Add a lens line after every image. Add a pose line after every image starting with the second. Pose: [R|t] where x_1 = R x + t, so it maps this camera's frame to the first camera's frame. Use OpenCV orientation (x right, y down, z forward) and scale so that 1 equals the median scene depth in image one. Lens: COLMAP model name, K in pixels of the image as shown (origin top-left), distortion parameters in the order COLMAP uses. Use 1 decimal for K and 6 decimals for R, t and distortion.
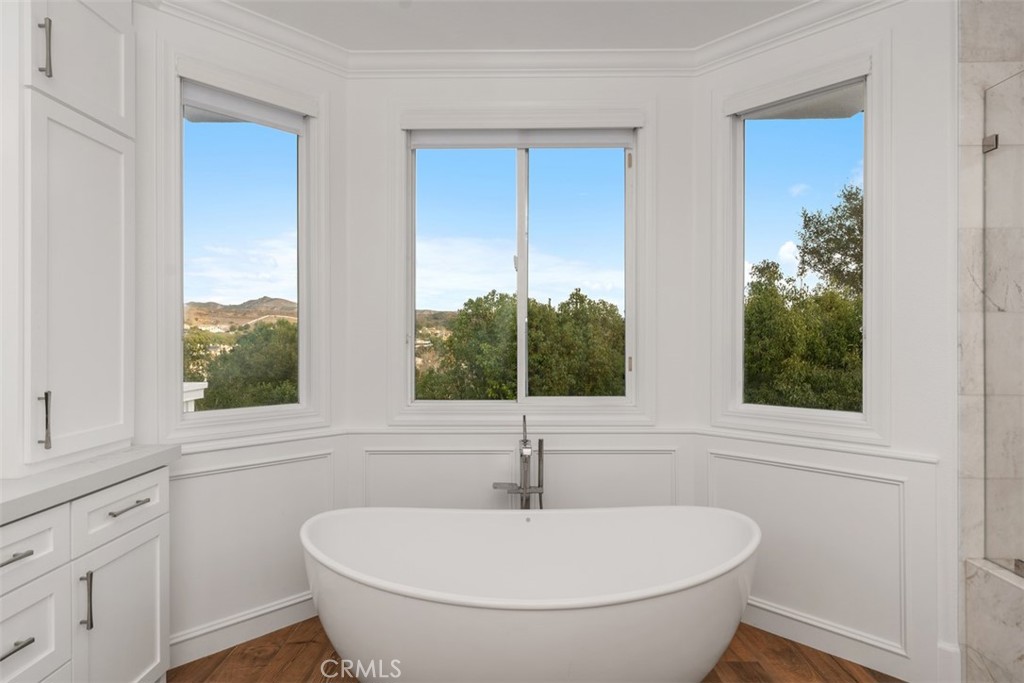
lens RADIAL K [[550.8, 0, 508.8], [0, 550.8, 338.6], [0, 0, 1]] dist [-0.000149, 0.000045]
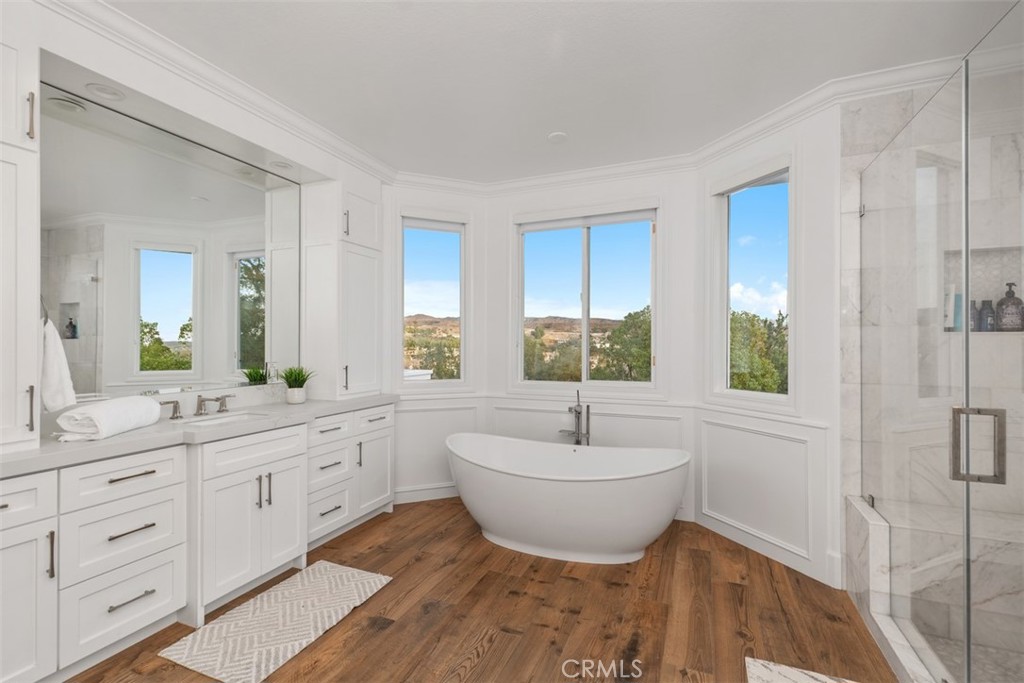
lens RADIAL K [[461.4, 0, 512.0], [0, 461.4, 341.5], [0, 0, 1]] dist [0.005204, -0.000627]
pose [[0.926154, -0.000827, -0.377144, 0.367224], [-0.001313, 0.999984, -0.005415, -0.000268], [0.377143, 0.005510, 0.926139, -0.369955]]
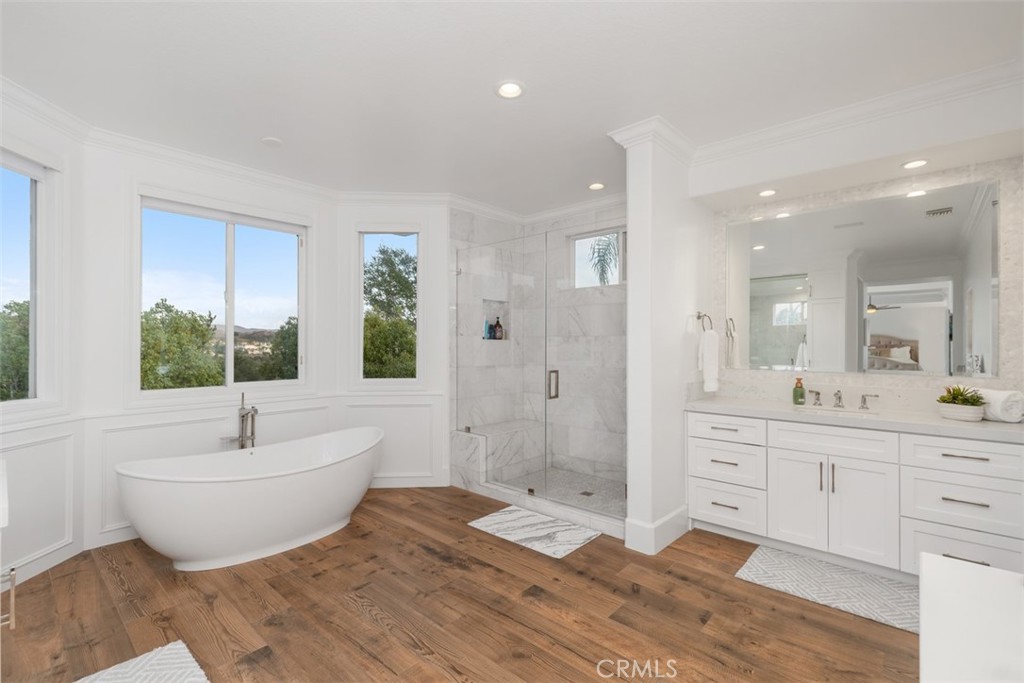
lens RADIAL K [[461.4, 0, 512.0], [0, 461.4, 341.5], [0, 0, 1]] dist [0.005204, -0.000627]
pose [[0.659865, 0.006682, 0.751355, -0.469438], [-0.001015, 0.999967, -0.008002, -0.001738], [-0.751384, 0.004517, 0.659850, -0.494406]]
